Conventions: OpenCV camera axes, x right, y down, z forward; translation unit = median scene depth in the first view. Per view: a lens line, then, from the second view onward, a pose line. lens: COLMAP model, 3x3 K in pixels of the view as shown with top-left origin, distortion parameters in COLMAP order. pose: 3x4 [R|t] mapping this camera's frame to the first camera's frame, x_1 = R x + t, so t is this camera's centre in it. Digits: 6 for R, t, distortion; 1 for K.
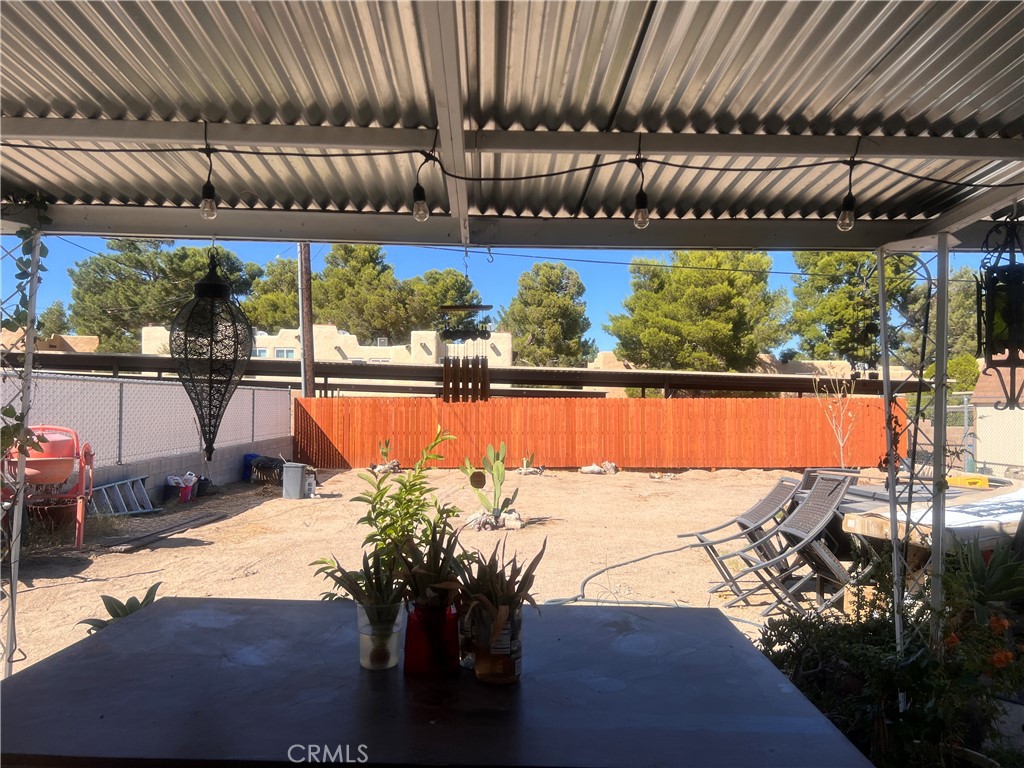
lens RADIAL K [[757.4, 0, 512.0], [0, 757.4, 389.5], [0, 0, 1]] dist [0.025488, -0.015044]
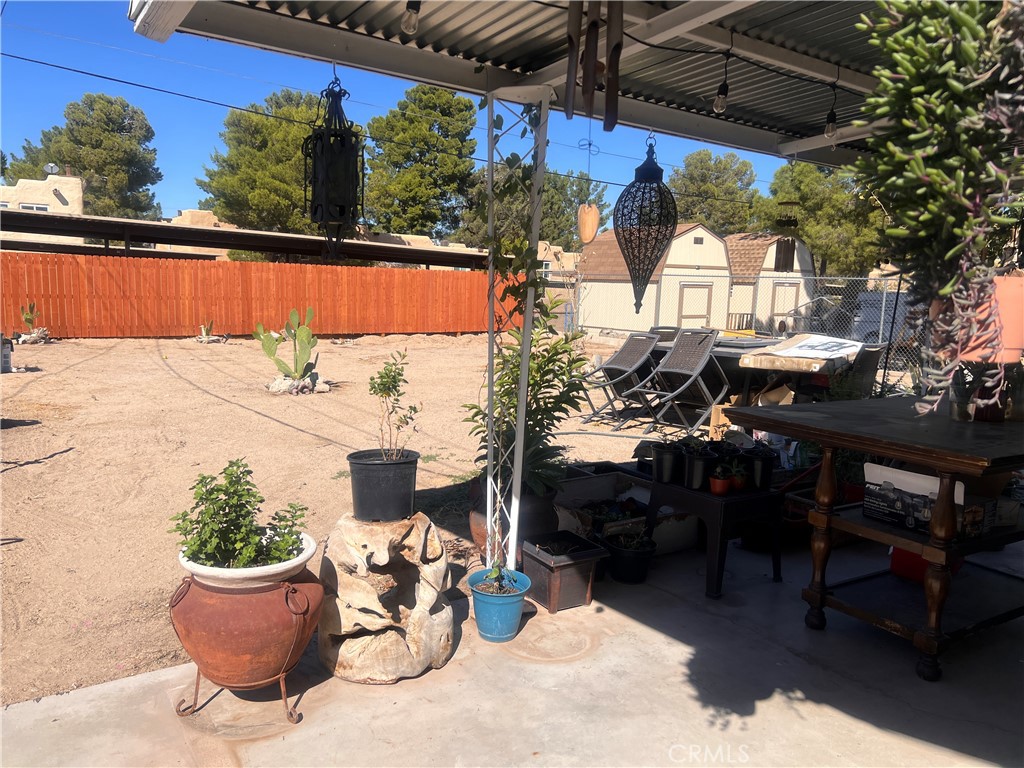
lens RADIAL K [[757.4, 0, 520.5], [0, 757.4, 389.8], [0, 0, 1]] dist [0.025488, -0.015044]
pose [[0.827695, -0.054333, 0.558541, -0.174367], [-0.042247, 0.986444, 0.158564, 0.003553], [-0.559585, -0.154839, 0.814180, 0.007668]]
